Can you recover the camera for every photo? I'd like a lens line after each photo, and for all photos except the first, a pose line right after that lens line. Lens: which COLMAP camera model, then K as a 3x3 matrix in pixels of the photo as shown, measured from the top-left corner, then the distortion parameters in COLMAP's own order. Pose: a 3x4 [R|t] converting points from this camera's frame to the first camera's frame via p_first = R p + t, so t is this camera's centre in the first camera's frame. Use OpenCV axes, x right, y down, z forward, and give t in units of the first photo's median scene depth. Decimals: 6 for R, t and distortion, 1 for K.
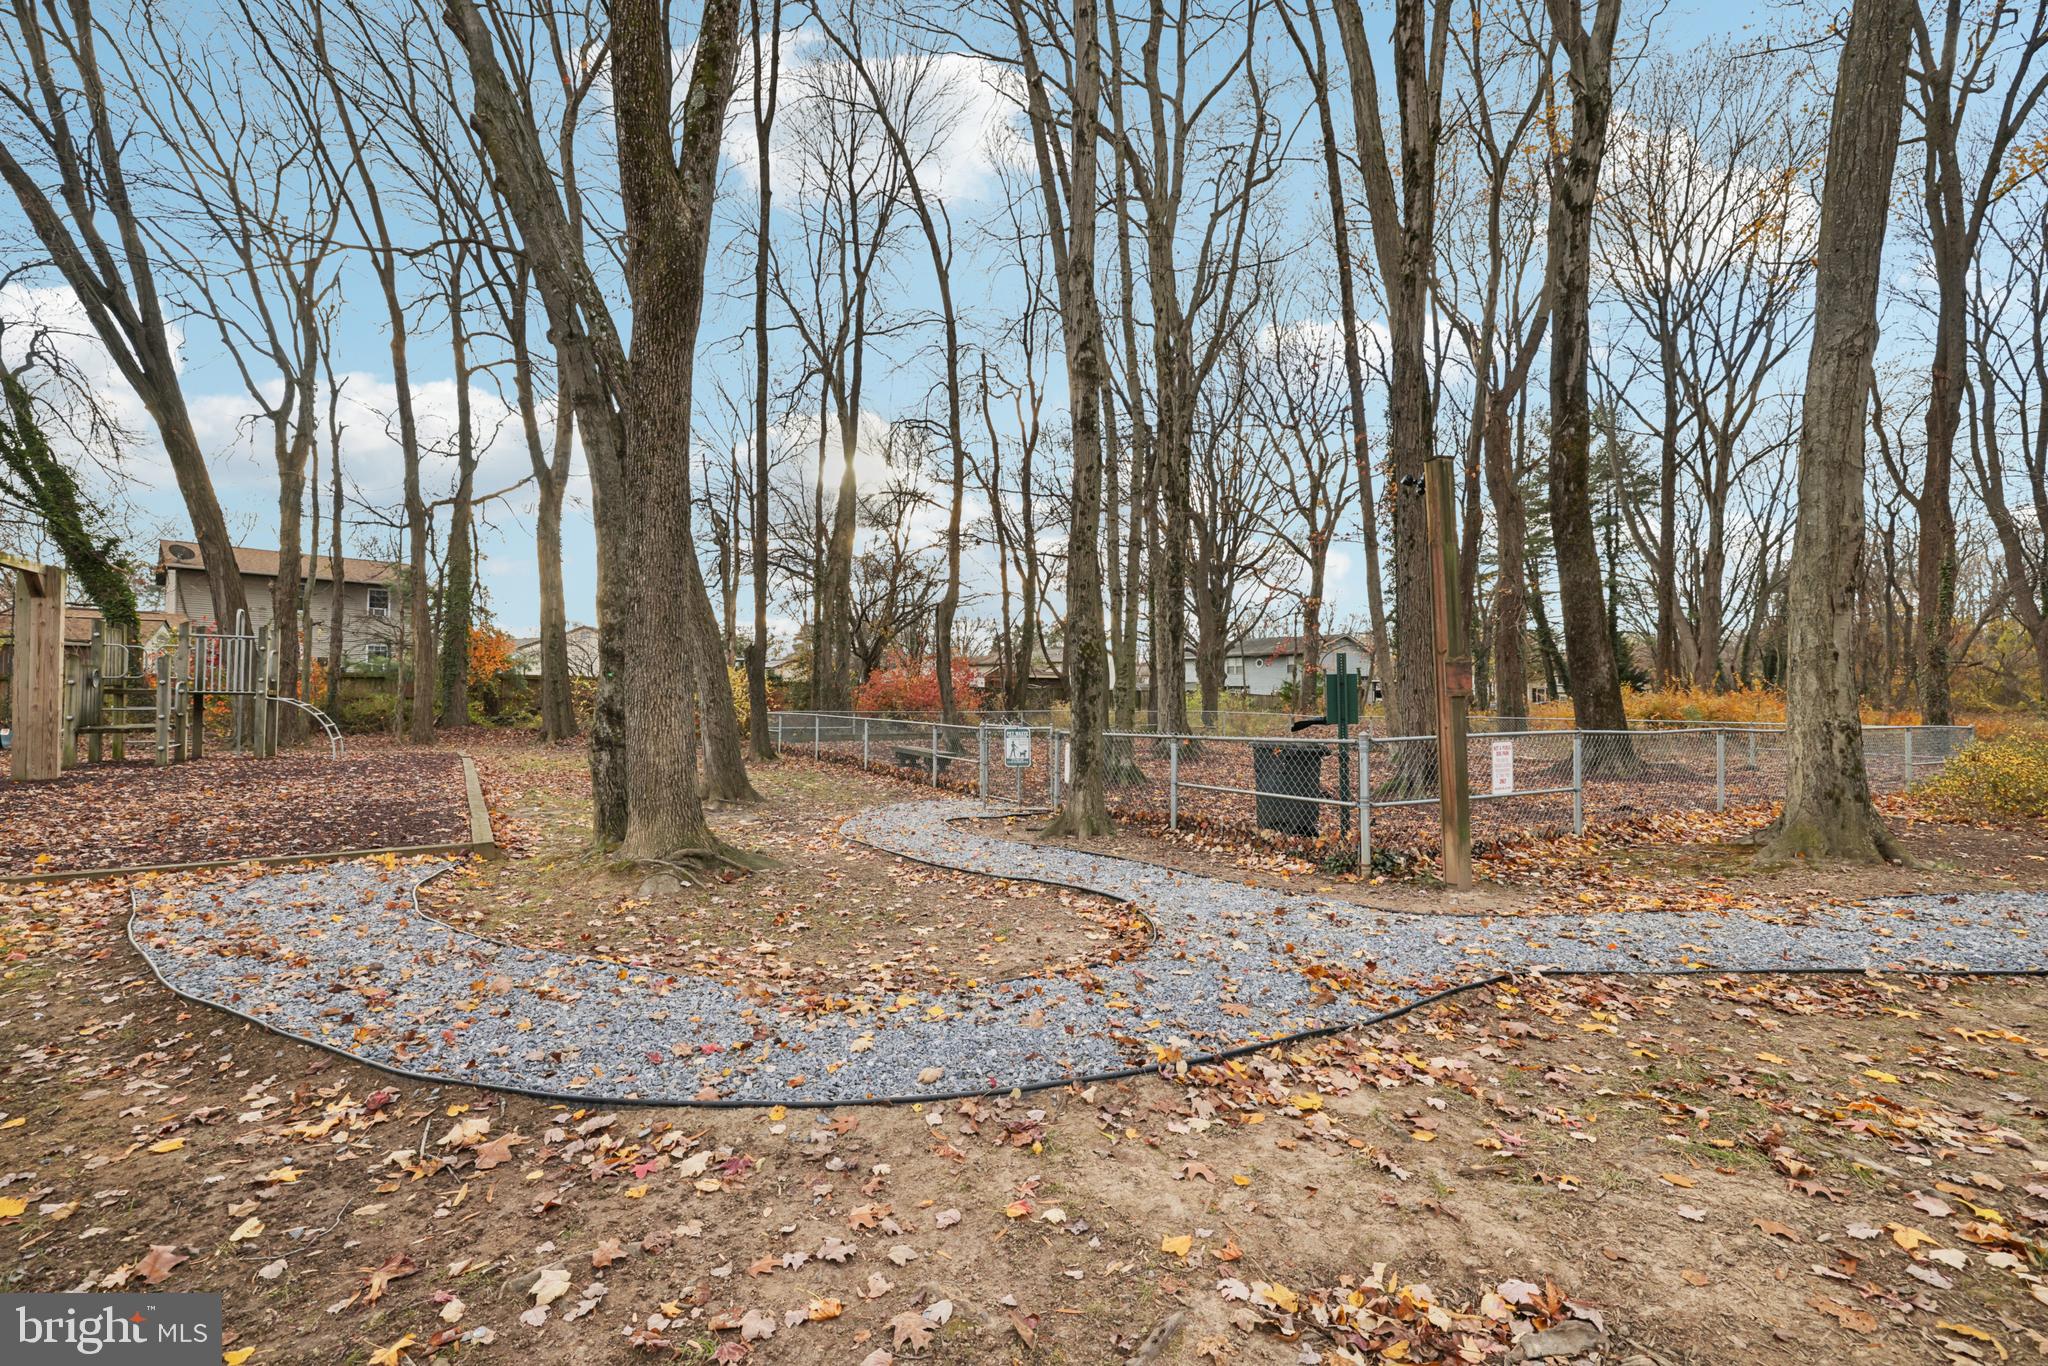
lens RADIAL K [[866.3, 0, 1021.4], [0, 866.3, 699.8], [0, 0, 1]] dist [0.000930, 0.000032]
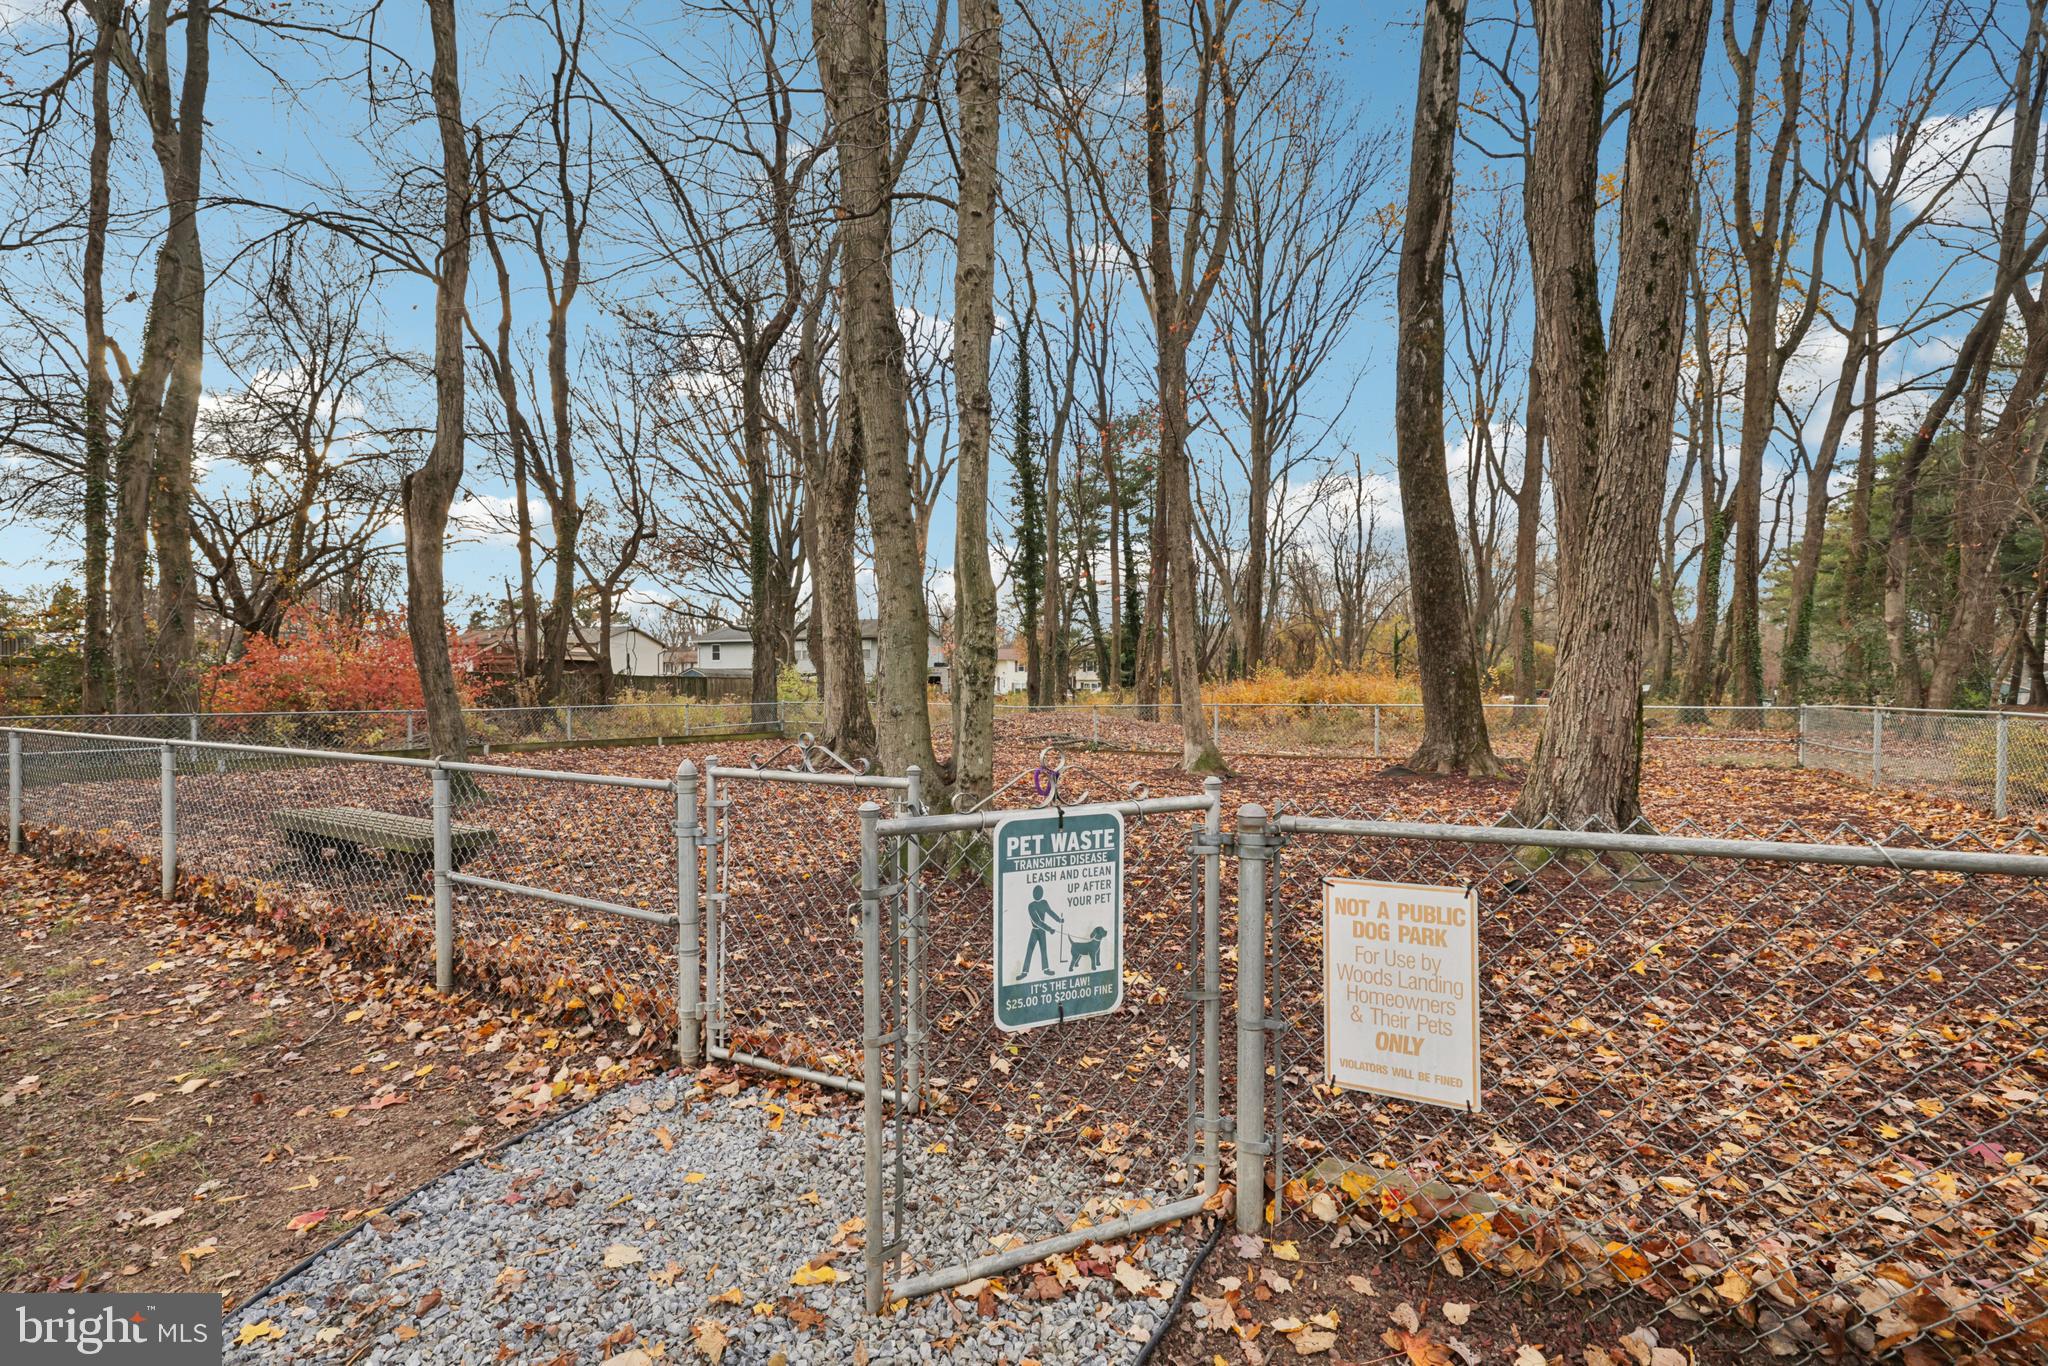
lens RADIAL K [[866.3, 0, 1021.4], [0, 866.3, 699.8], [0, 0, 1]] dist [0.000930, 0.000032]
pose [[0.859567, -0.016299, 0.510763, -0.038371], [0.009821, 0.999834, 0.015377, 0.002382], [-0.510929, -0.008201, 0.859584, 0.311091]]
